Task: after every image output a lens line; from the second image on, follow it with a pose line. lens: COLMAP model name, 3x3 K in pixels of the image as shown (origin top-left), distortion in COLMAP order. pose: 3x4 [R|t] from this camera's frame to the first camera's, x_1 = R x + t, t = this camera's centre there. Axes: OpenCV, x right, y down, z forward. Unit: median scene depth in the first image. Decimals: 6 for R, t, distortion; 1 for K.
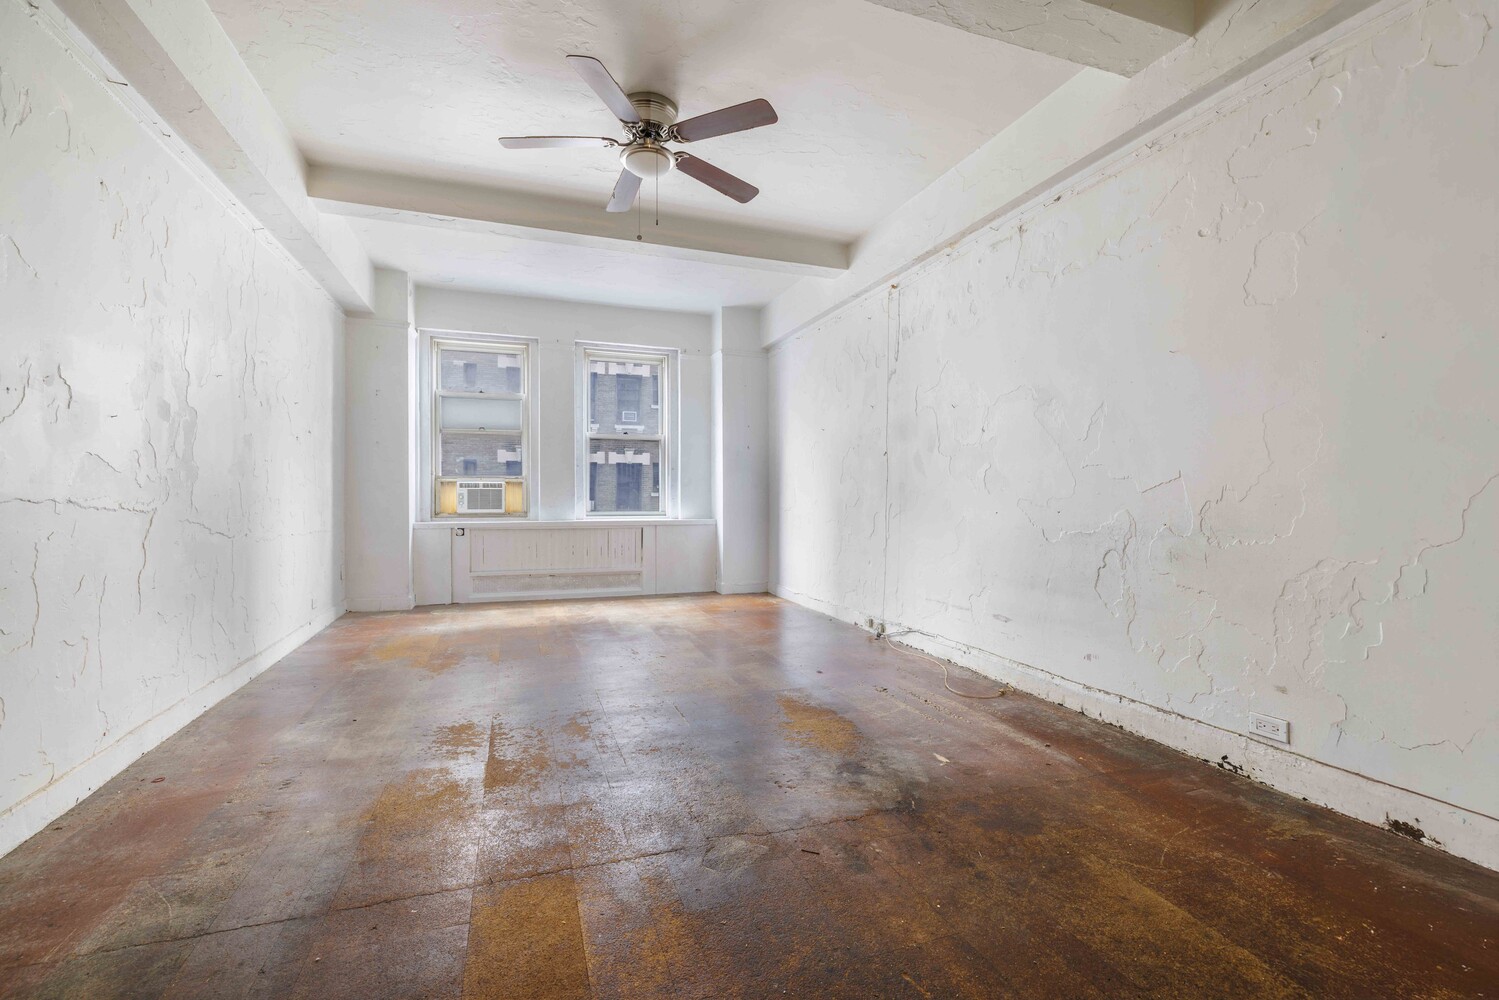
lens RADIAL K [[644.6, 0, 741.2], [0, 644.6, 500.2], [0, 0, 1]] dist [0.000485, 0.000137]
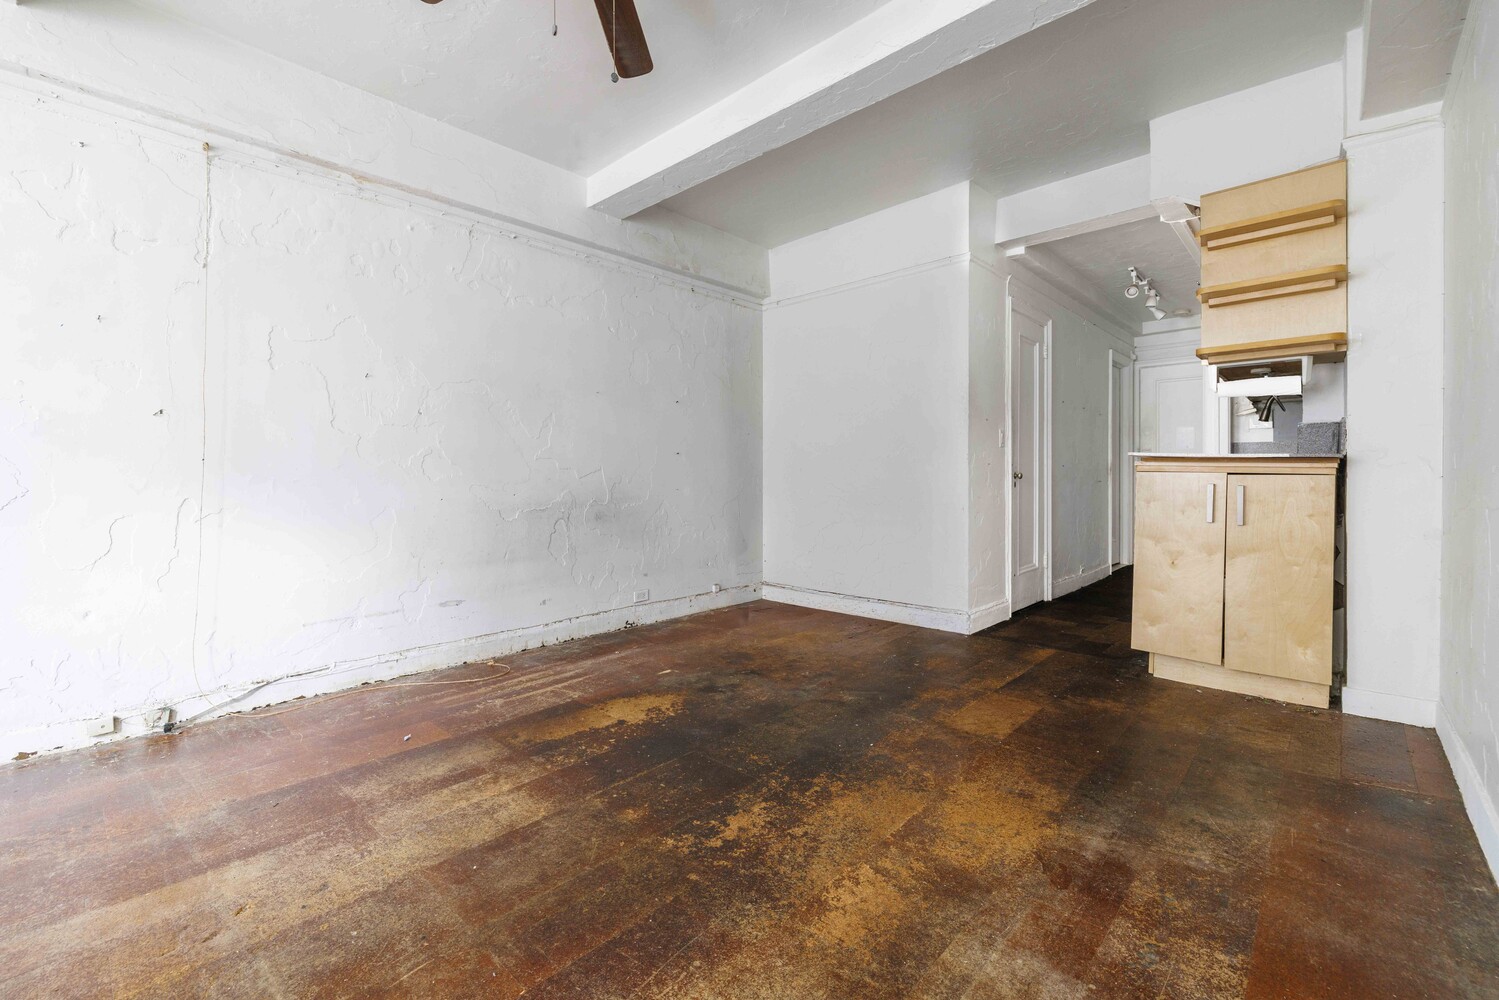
lens RADIAL K [[644.6, 0, 741.4], [0, 644.6, 485.6], [0, 0, 1]] dist [0.000485, 0.000137]
pose [[-0.471889, -0.012330, 0.881572, -0.832333], [0.011114, 0.999740, 0.019931, -0.019330], [-0.881588, 0.019203, -0.471629, 1.278828]]
